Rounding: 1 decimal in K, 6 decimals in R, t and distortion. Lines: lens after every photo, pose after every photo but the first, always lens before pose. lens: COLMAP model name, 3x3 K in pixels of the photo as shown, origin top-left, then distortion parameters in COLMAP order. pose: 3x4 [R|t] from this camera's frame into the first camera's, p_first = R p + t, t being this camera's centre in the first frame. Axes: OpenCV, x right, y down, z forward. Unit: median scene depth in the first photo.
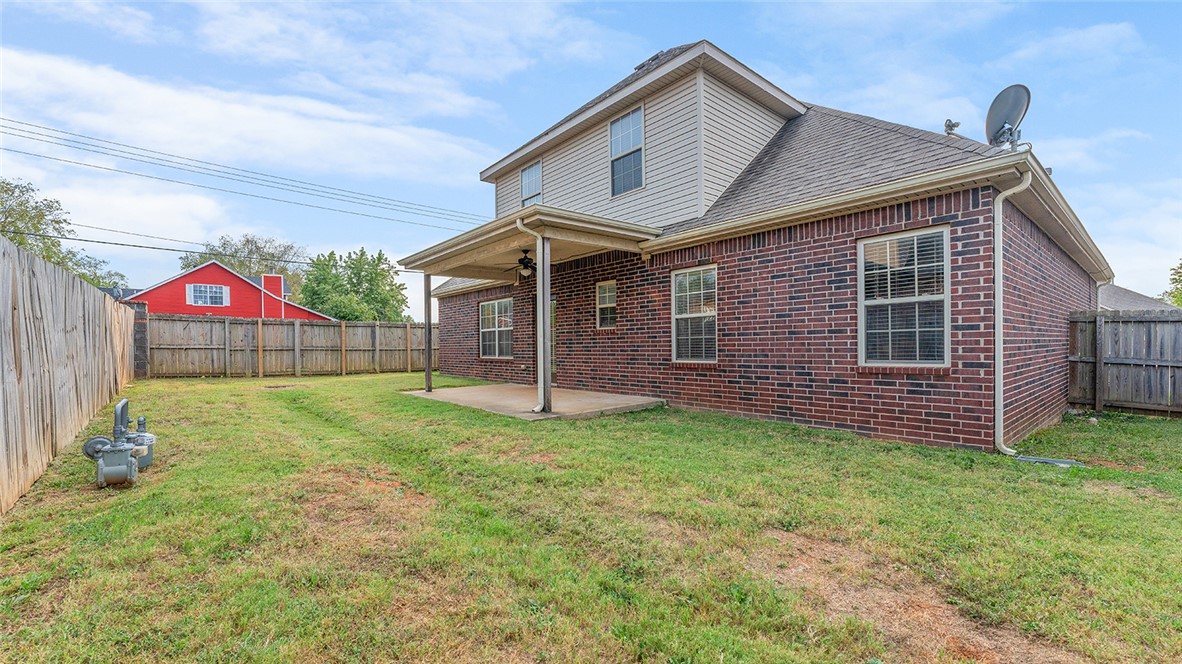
lens RADIAL K [[484.5, 0, 582.6], [0, 484.5, 336.9], [0, 0, 1]] dist [-0.000190, -0.000465]
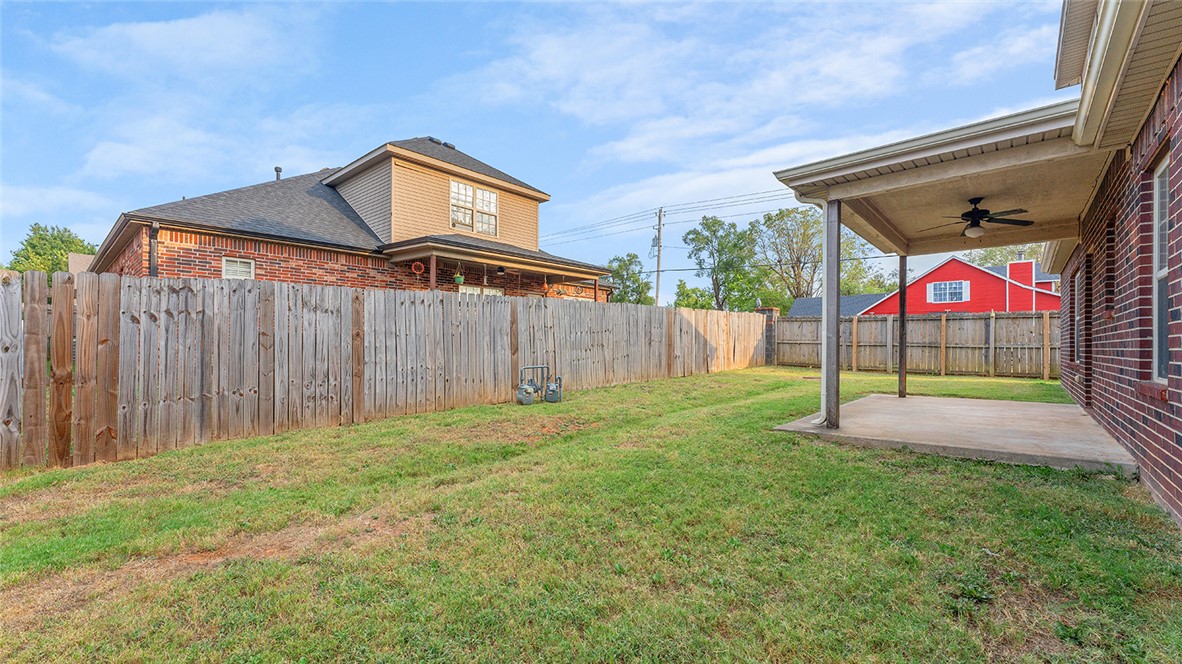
lens RADIAL K [[484.5, 0, 582.3], [0, 484.5, 338.1], [0, 0, 1]] dist [-0.000190, -0.000465]
pose [[0.143562, -0.002754, -0.989638, 0.283294], [0.012912, 0.999916, -0.000909, 0.003615], [0.989557, -0.012647, 0.143585, 0.227093]]
